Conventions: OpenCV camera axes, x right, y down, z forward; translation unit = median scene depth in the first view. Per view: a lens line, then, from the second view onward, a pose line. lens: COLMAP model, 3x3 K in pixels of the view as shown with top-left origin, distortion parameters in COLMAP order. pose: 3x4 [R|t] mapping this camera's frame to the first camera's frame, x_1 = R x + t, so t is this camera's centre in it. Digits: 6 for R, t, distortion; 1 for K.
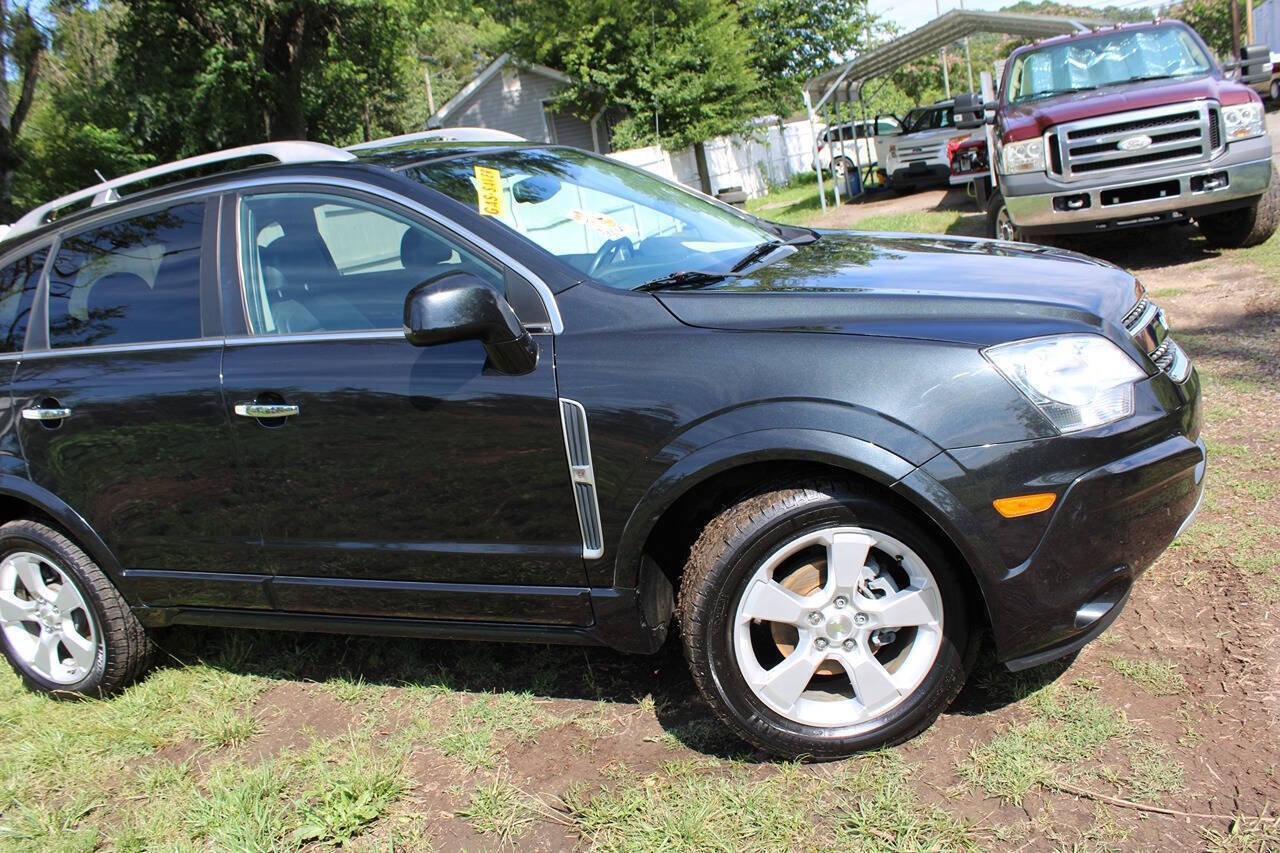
lens RADIAL K [[1148.1, 0, 661.0], [0, 1148.1, 420.4], [0, 0, 1]] dist [-0.133964, 0.111478]
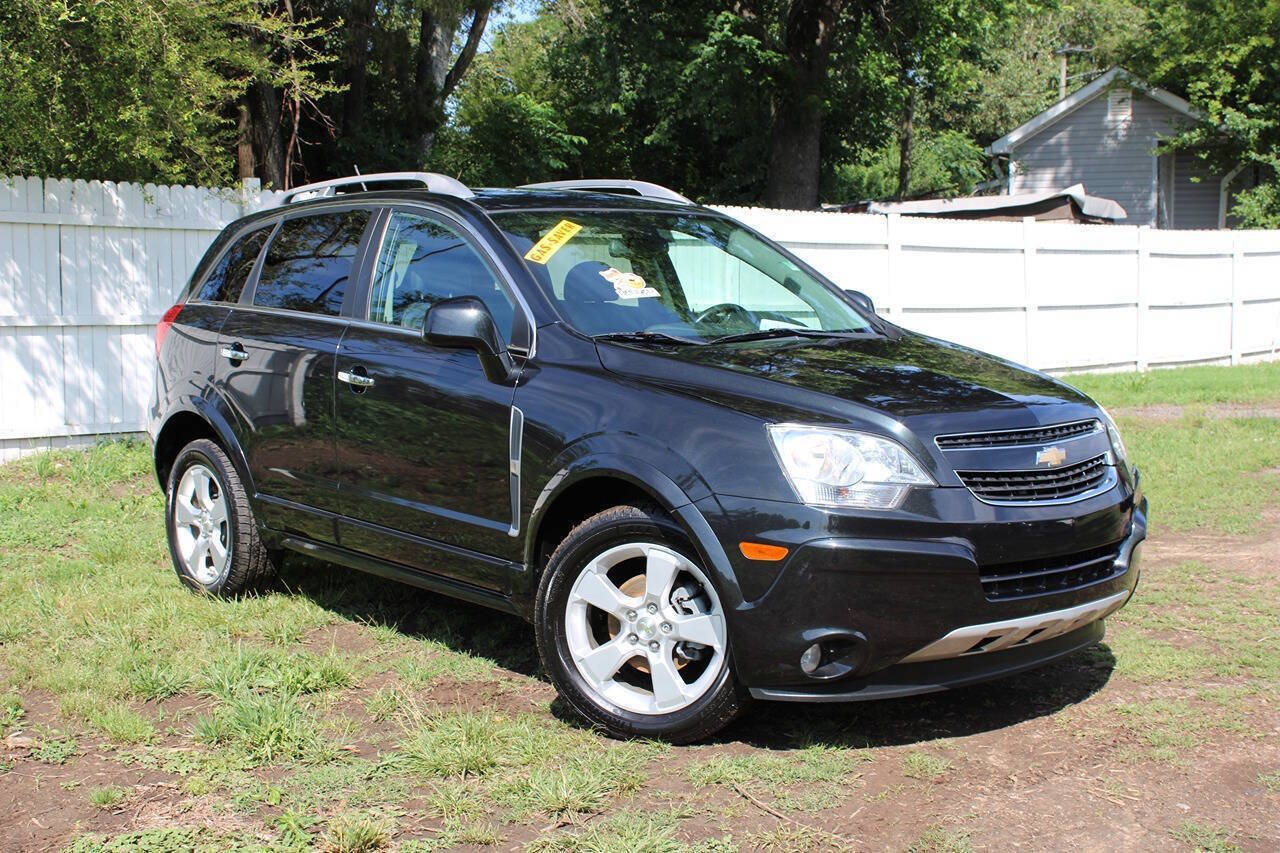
lens RADIAL K [[1983.0, 0, 652.3], [0, 1983.0, 433.3], [0, 0, 1]] dist [0.002640, 0.000000]
pose [[0.864264, 0.205221, -0.459274, 0.838386], [-0.247935, 0.968182, -0.033946, 0.037059], [0.437694, 0.143209, 0.887646, -0.707292]]
